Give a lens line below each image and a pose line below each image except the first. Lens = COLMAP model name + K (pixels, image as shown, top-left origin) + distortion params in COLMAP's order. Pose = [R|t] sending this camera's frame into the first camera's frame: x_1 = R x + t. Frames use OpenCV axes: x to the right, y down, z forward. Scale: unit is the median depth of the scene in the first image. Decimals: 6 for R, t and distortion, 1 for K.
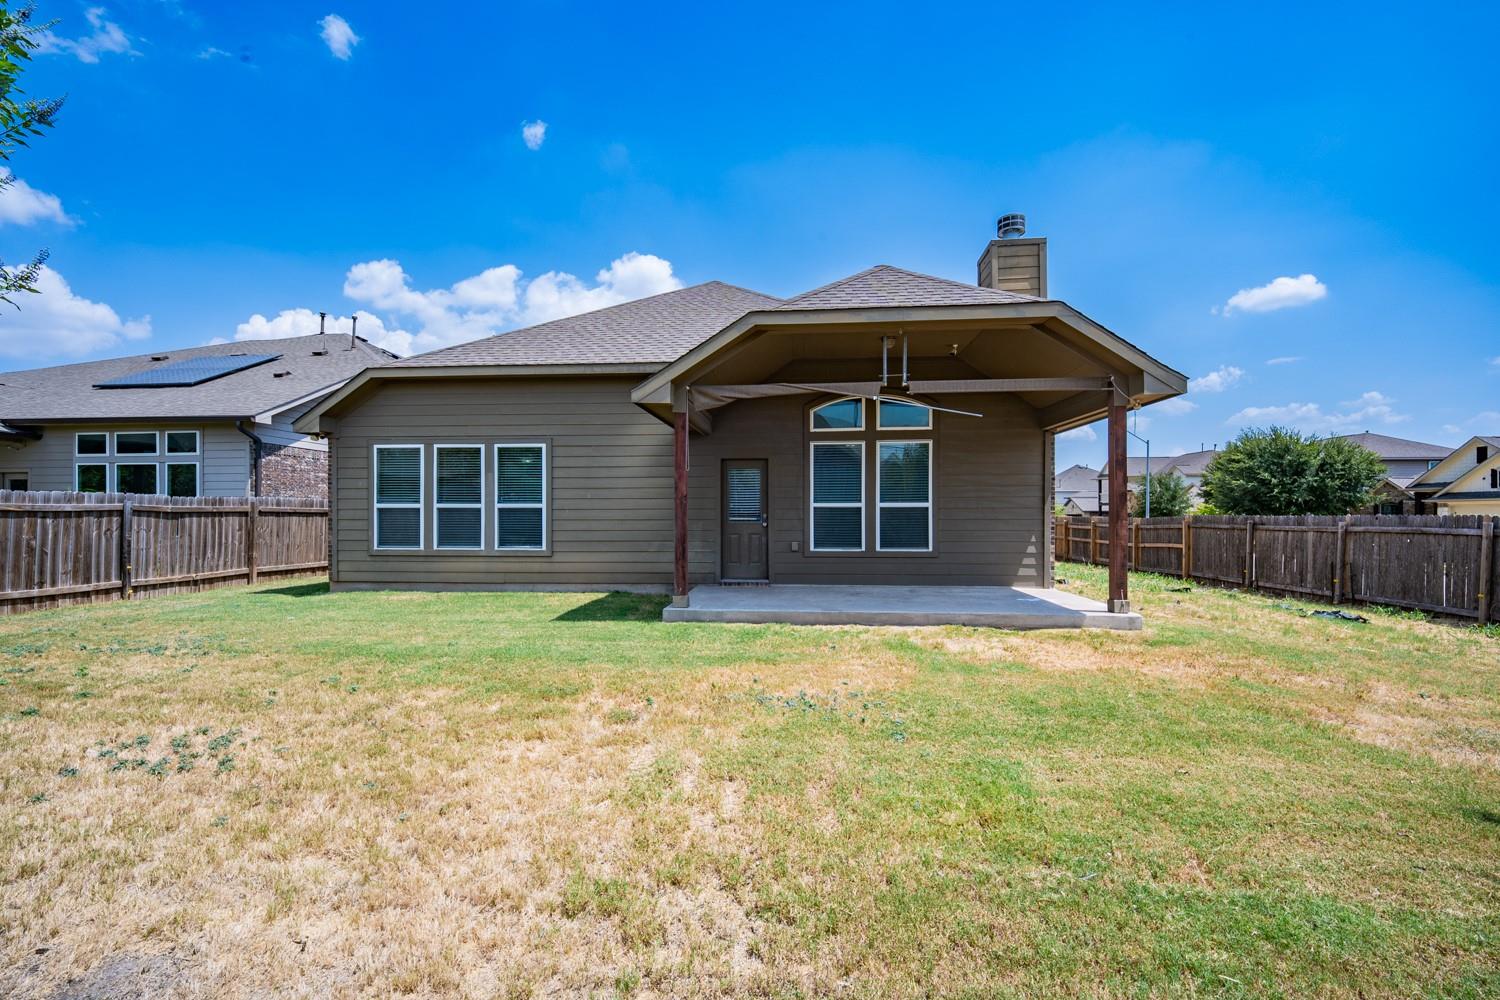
lens RADIAL K [[625.7, 0, 747.4], [0, 625.7, 506.3], [0, 0, 1]] dist [-0.003988, -0.004722]
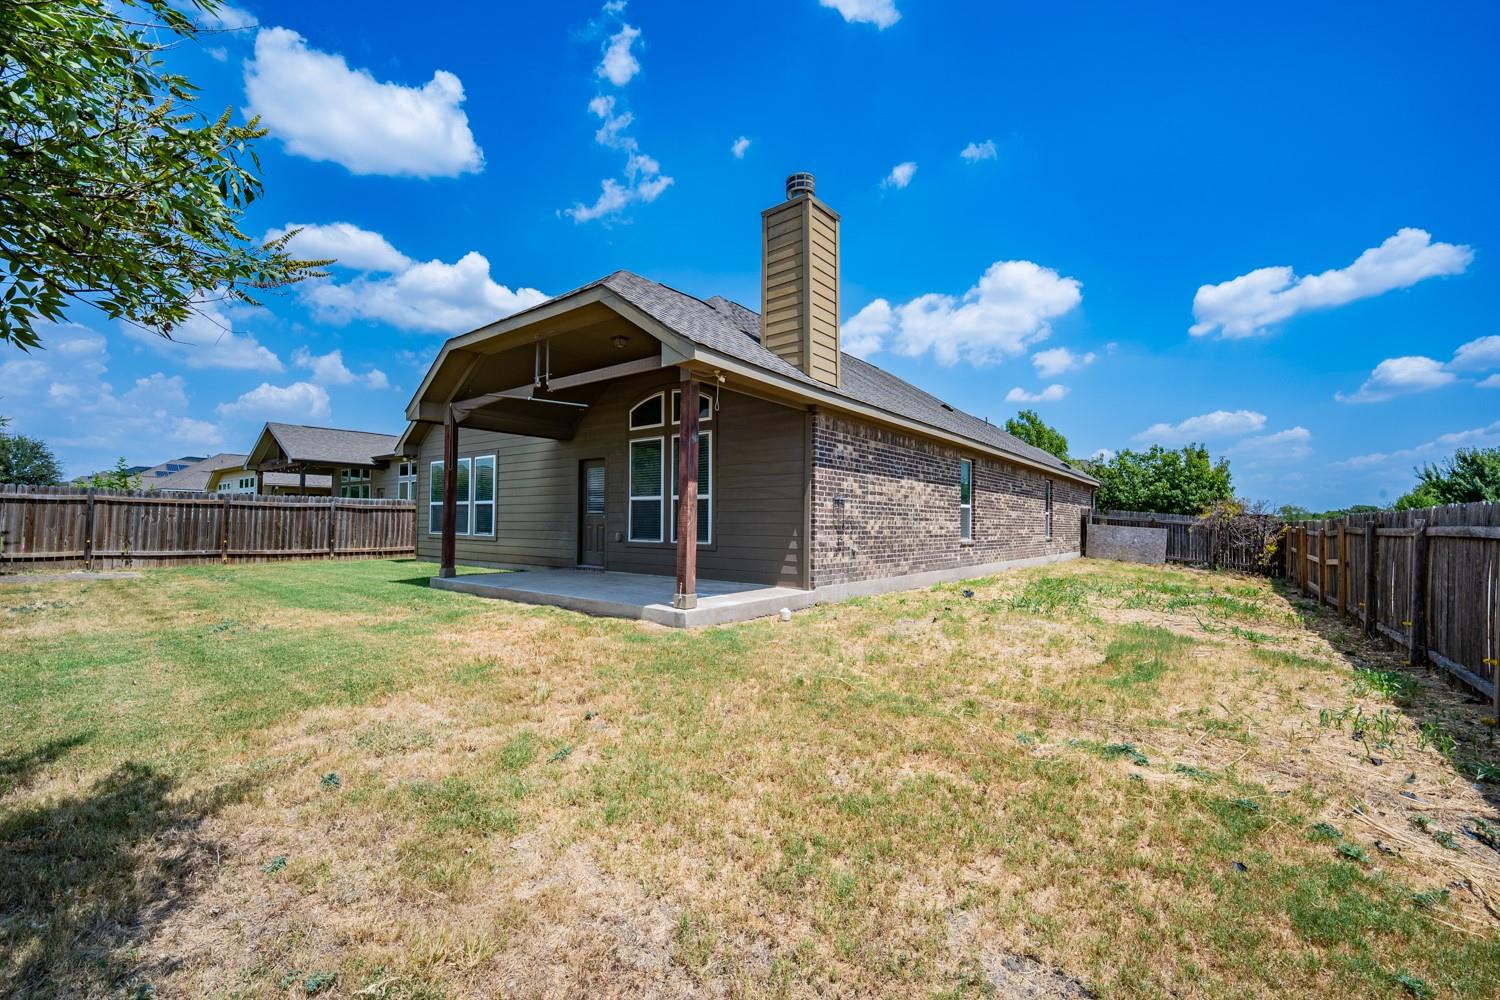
lens RADIAL K [[625.7, 0, 741.5], [0, 625.7, 505.7], [0, 0, 1]] dist [-0.003988, -0.004722]
pose [[0.827206, -0.007193, -0.561853, 0.874973], [-0.001766, 0.999880, -0.015401, 0.026409], [0.561896, 0.013732, 0.827094, 0.219899]]
